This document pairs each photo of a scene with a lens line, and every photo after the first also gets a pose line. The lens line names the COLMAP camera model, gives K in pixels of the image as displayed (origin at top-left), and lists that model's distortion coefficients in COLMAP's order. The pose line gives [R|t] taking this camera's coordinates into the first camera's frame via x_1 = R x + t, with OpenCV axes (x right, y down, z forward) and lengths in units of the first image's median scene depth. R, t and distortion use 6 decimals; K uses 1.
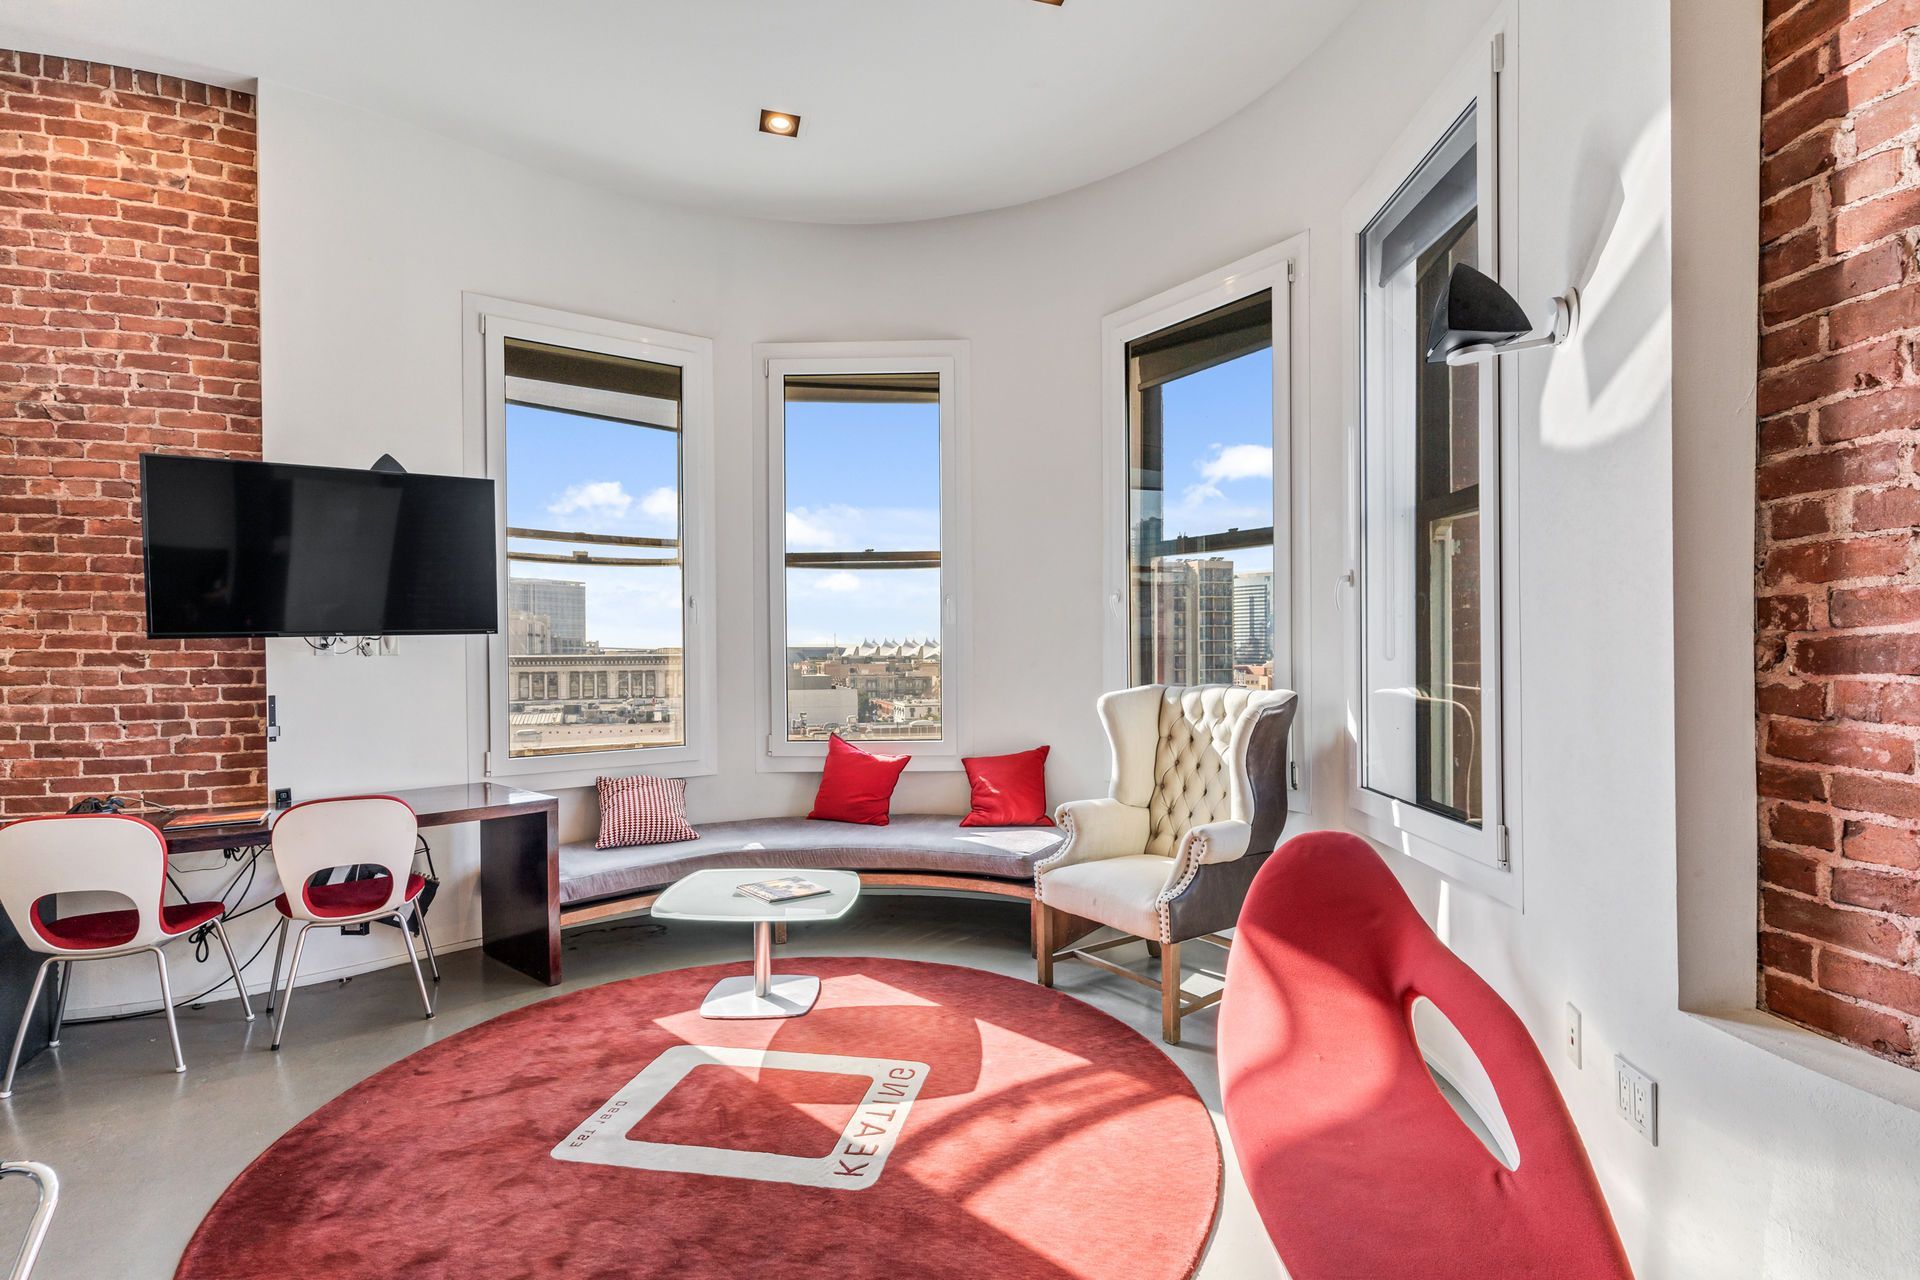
lens RADIAL K [[920.0, 0, 949.6], [0, 920.0, 647.8], [0, 0, 1]] dist [0.004022, 0.001100]
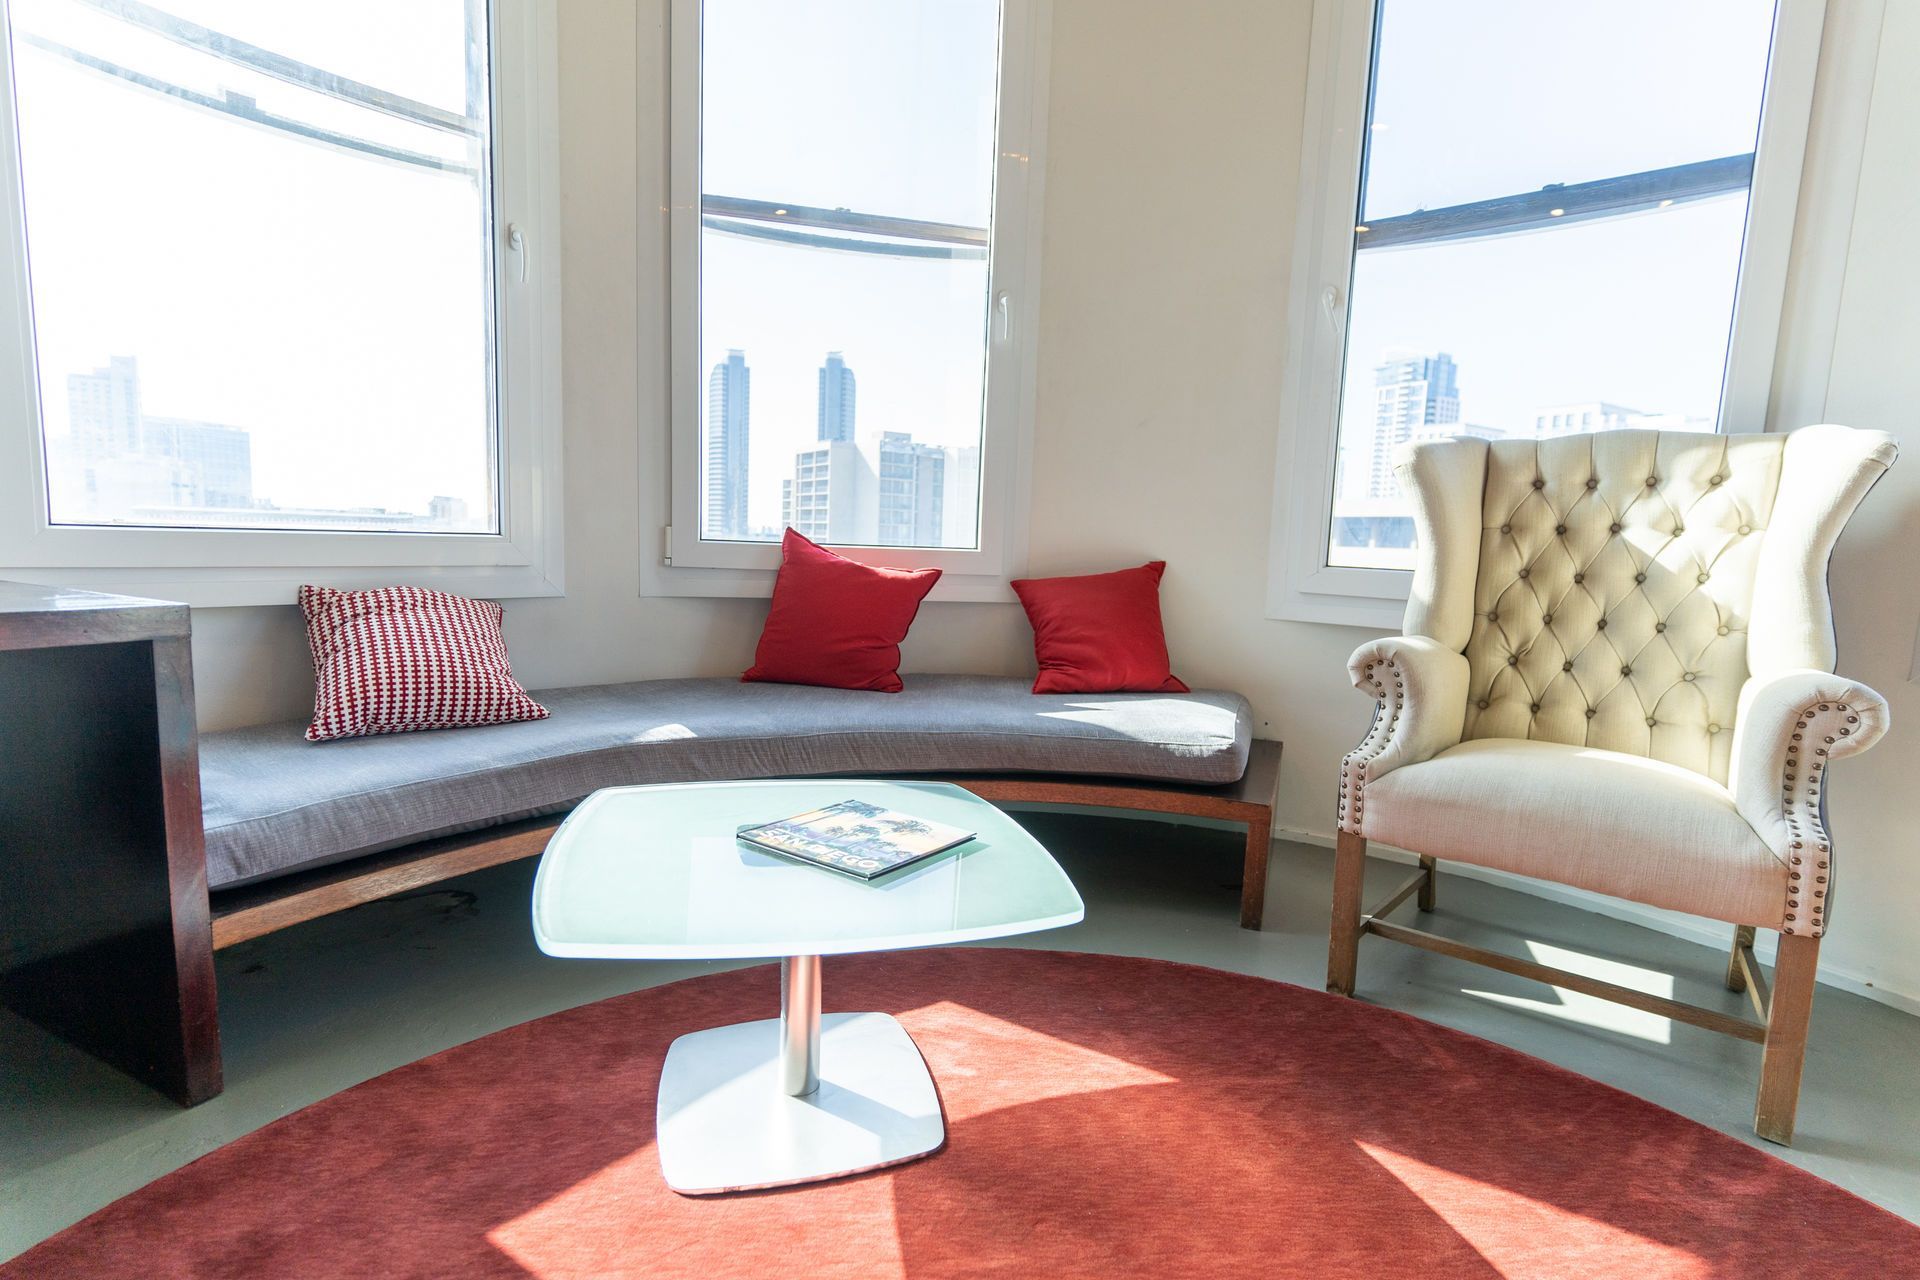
lens RADIAL K [[920.0, 0, 955.7], [0, 920.0, 643.8], [0, 0, 1]] dist [0.004022, 0.001100]
pose [[0.962968, 0.013643, 0.269270, -0.242930], [-0.046544, 0.992136, 0.116186, 0.126462], [-0.265567, -0.124416, 0.956031, 0.597393]]
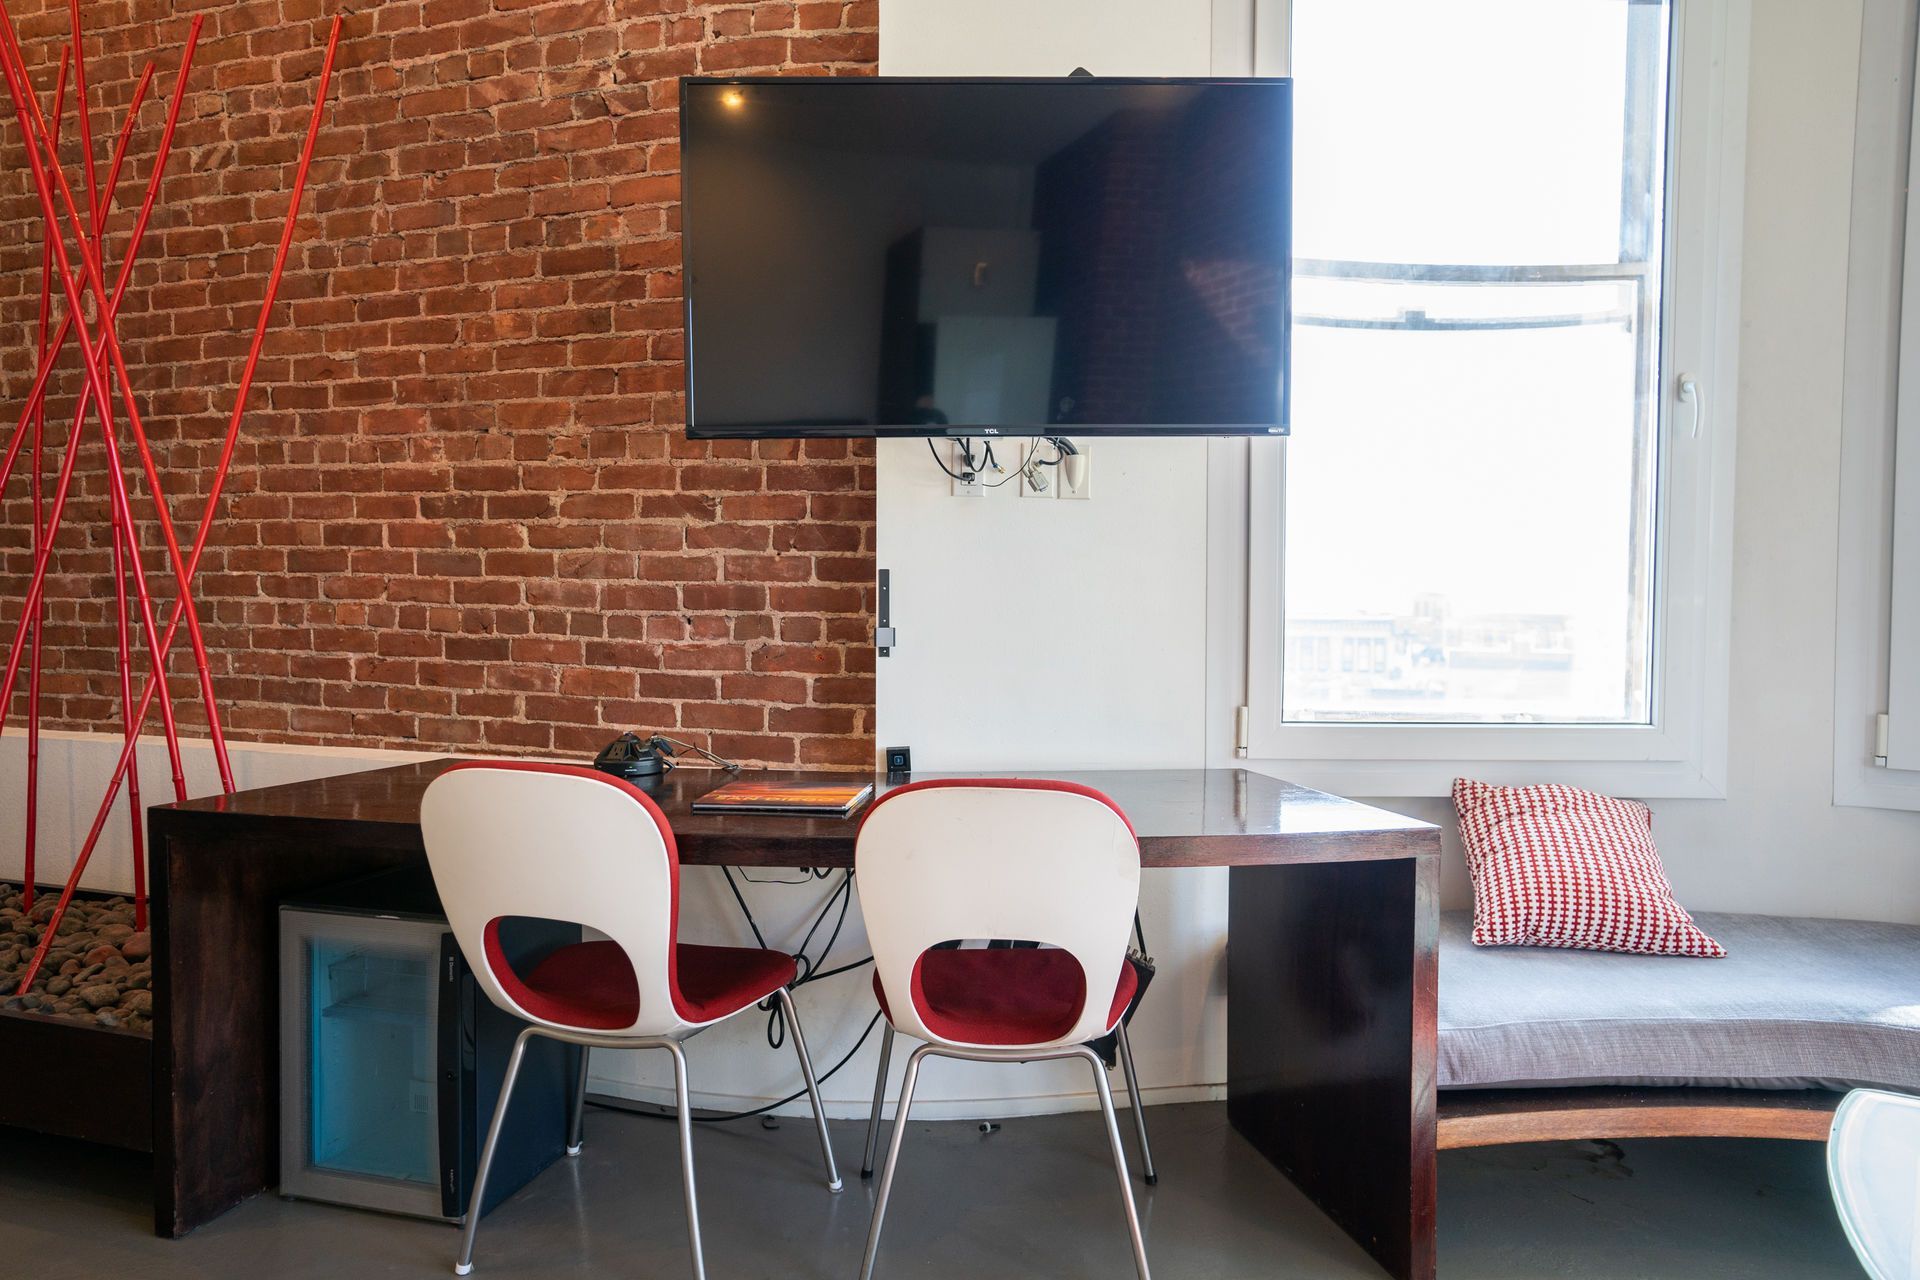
lens RADIAL K [[1178.5, 0, 971.5], [0, 1178.5, 642.4], [0, 0, 1]] dist [-0.010269, 0.025580]
pose [[0.819944, 0.032500, -0.571520, -0.312614], [-0.017150, 0.999334, 0.032223, 0.072256], [0.572187, -0.016619, 0.819955, 0.483728]]
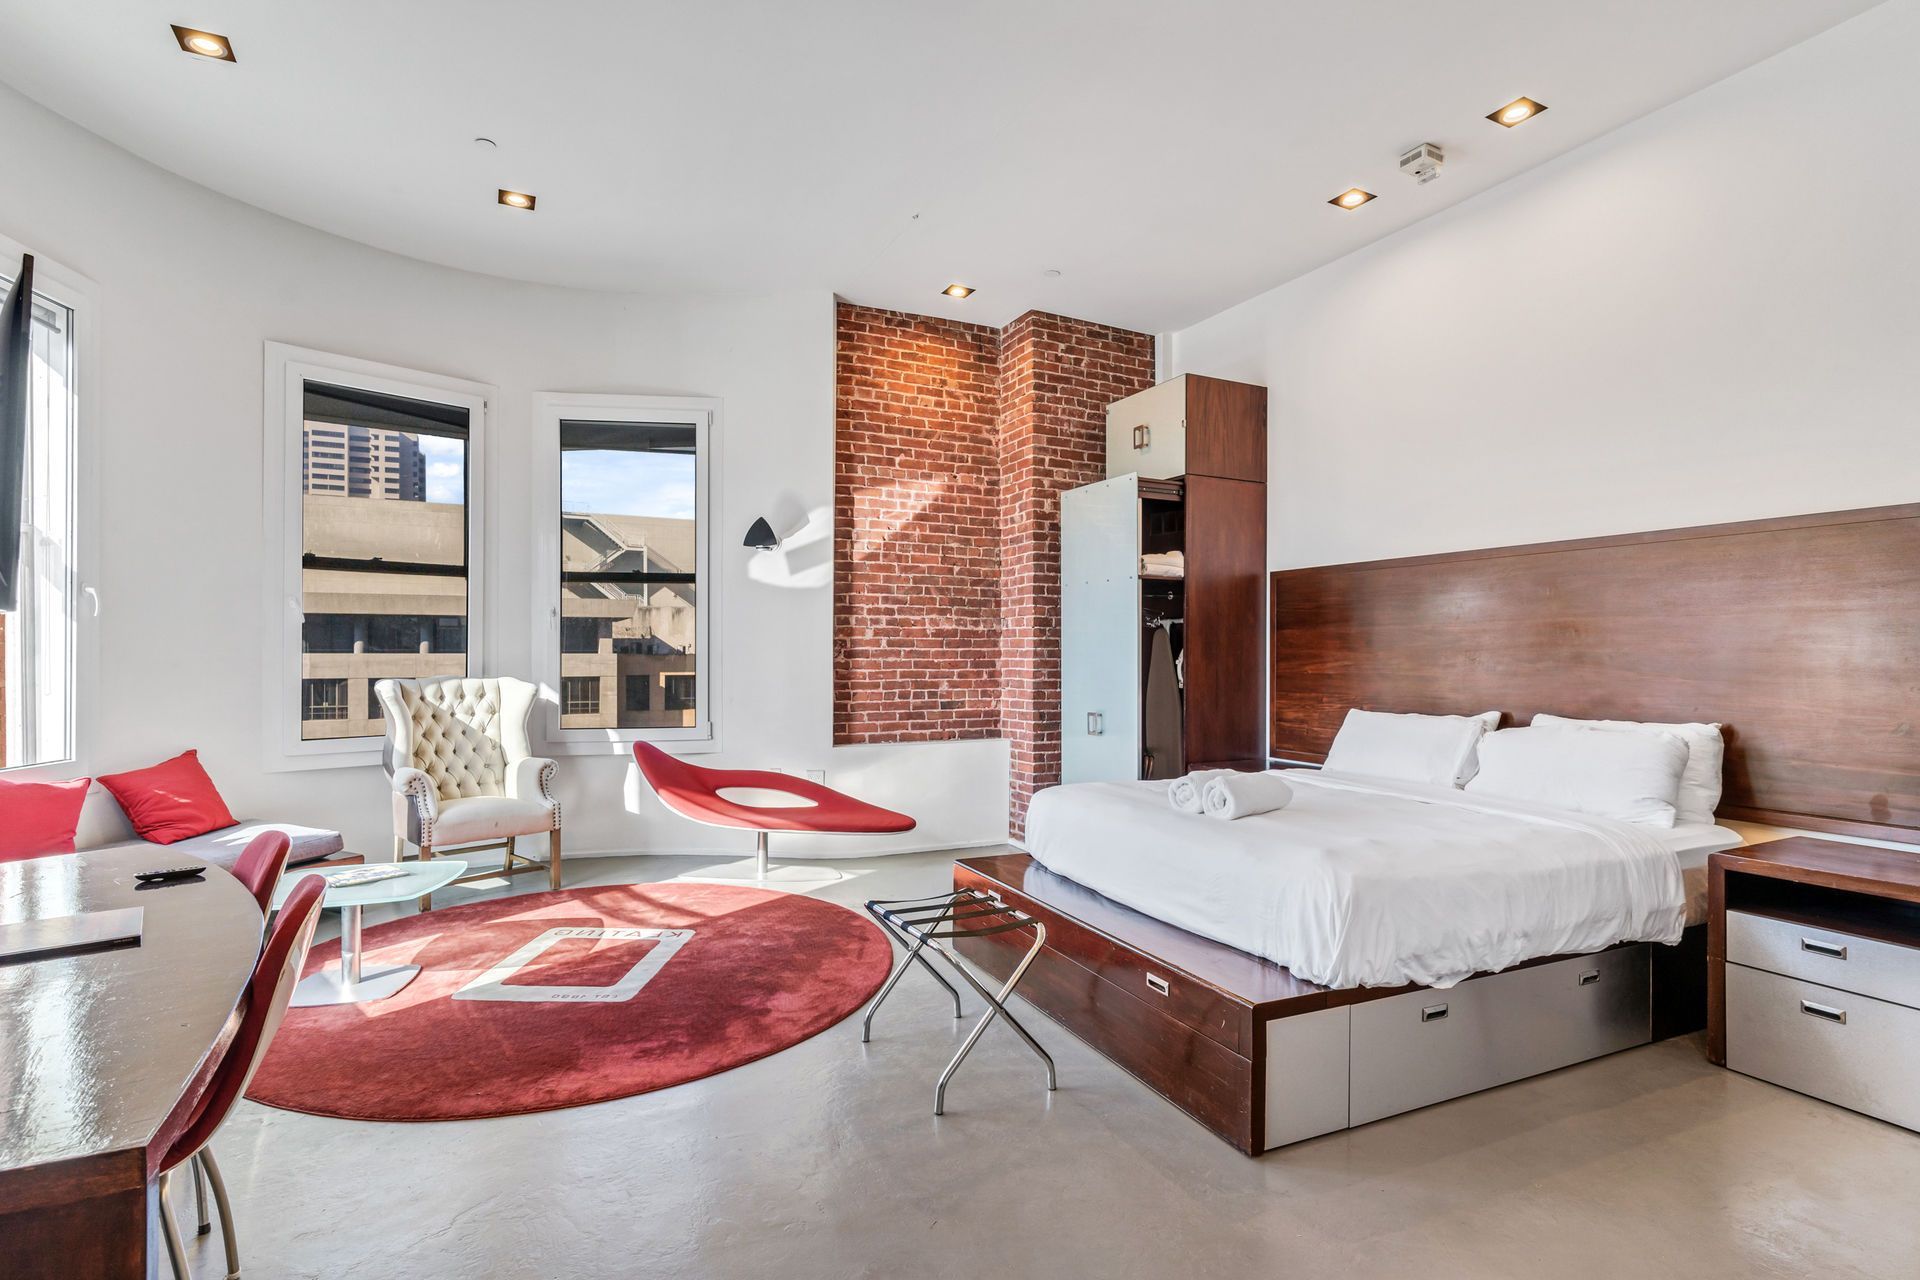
lens RADIAL K [[920.0, 0, 963.0], [0, 920.0, 650.1], [0, 0, 1]] dist [0.004022, 0.001100]
pose [[-0.186054, 0.009793, 0.982491, -1.305751], [-0.003700, 0.999936, -0.010668, 0.013184], [-0.982533, -0.005620, -0.186006, 0.509283]]
